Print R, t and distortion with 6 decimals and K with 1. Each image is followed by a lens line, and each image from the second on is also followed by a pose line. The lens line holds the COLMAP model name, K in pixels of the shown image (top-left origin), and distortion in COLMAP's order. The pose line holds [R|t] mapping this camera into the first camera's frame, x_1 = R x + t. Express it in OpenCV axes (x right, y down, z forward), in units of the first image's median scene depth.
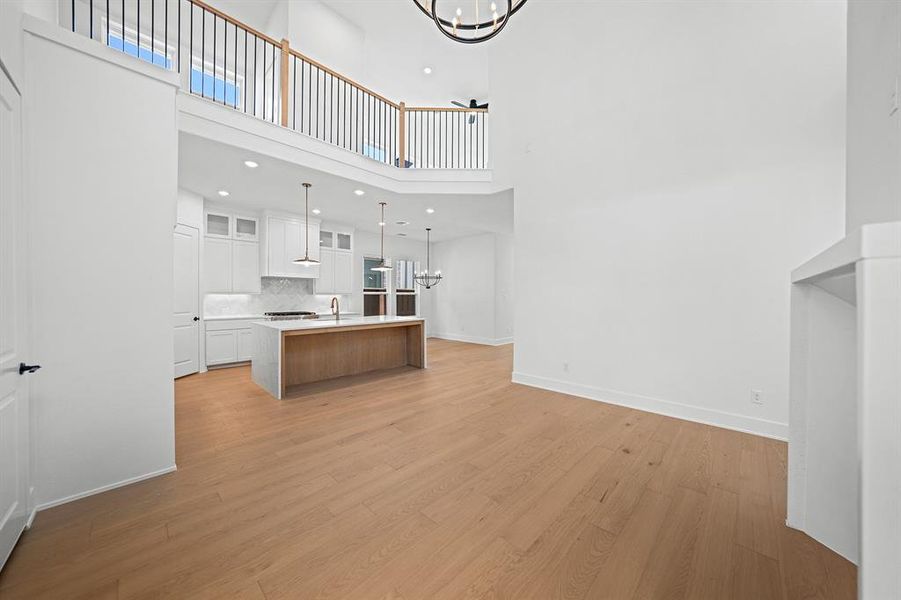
lens RADIAL K [[315.9, 0, 449.5], [0, 315.9, 295.7], [0, 0, 1]] dist [-0.018055, 0.002845]
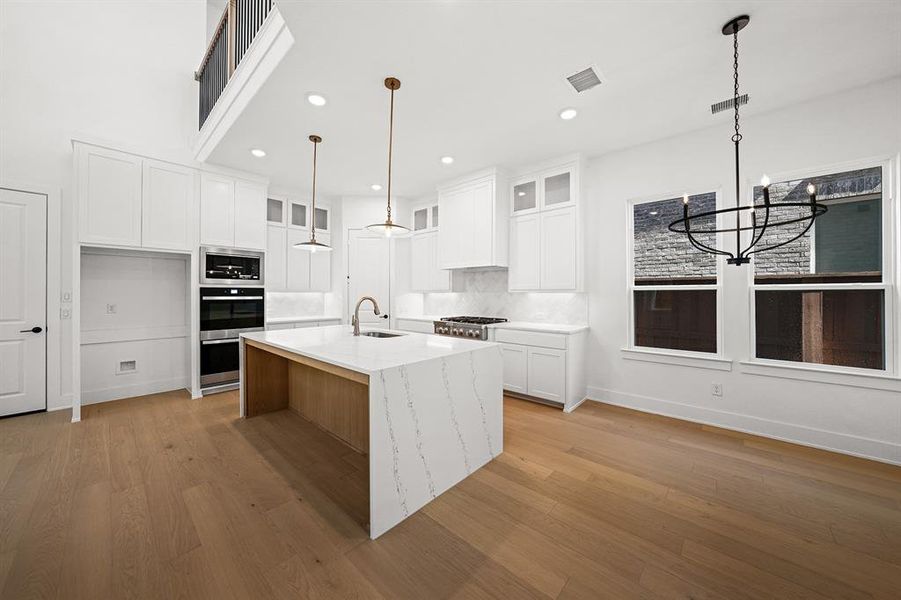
lens RADIAL K [[315.9, 0, 455.6], [0, 315.9, 292.4], [0, 0, 1]] dist [-0.018055, 0.002845]
pose [[0.048651, -0.007119, -0.998790, 0.205371], [-0.000160, 0.999975, -0.007136, 0.000956], [0.998816, 0.000507, 0.048649, 0.974074]]
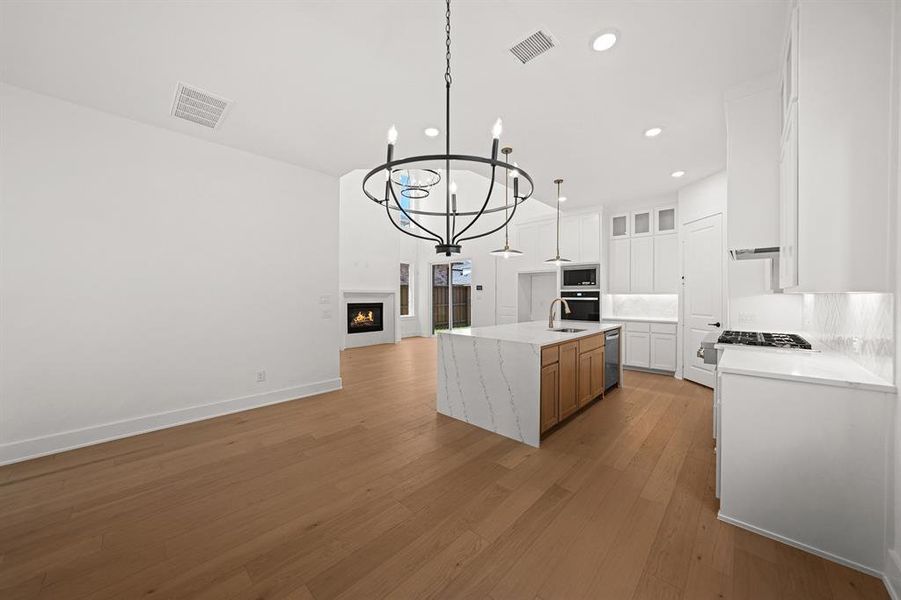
lens RADIAL K [[315.9, 0, 451.4], [0, 315.9, 295.8], [0, 0, 1]] dist [-0.018055, 0.002845]
pose [[-0.999924, -0.003758, -0.011725, -0.087478], [-0.003754, 0.999993, -0.000374, 0.000754], [0.011726, -0.000330, -0.999931, 1.491132]]
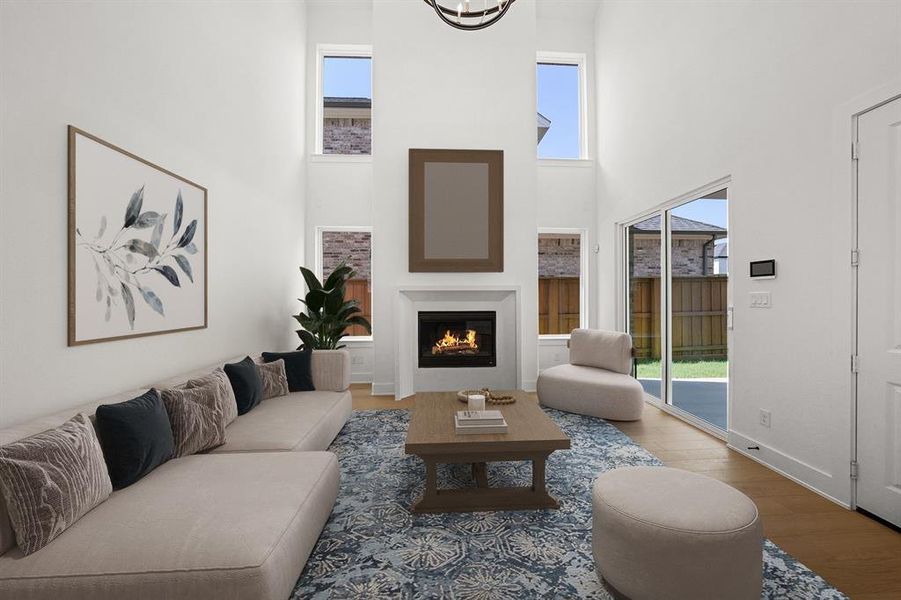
lens RADIAL K [[315.9, 0, 453.1], [0, 315.9, 296.8], [0, 0, 1]] dist [-0.018055, 0.002845]
pose [[-0.734500, 0.000182, 0.678608, -0.203474], [0.001046, 0.999999, 0.000864, -0.000555], [-0.678607, 0.001345, -0.734500, 0.672114]]
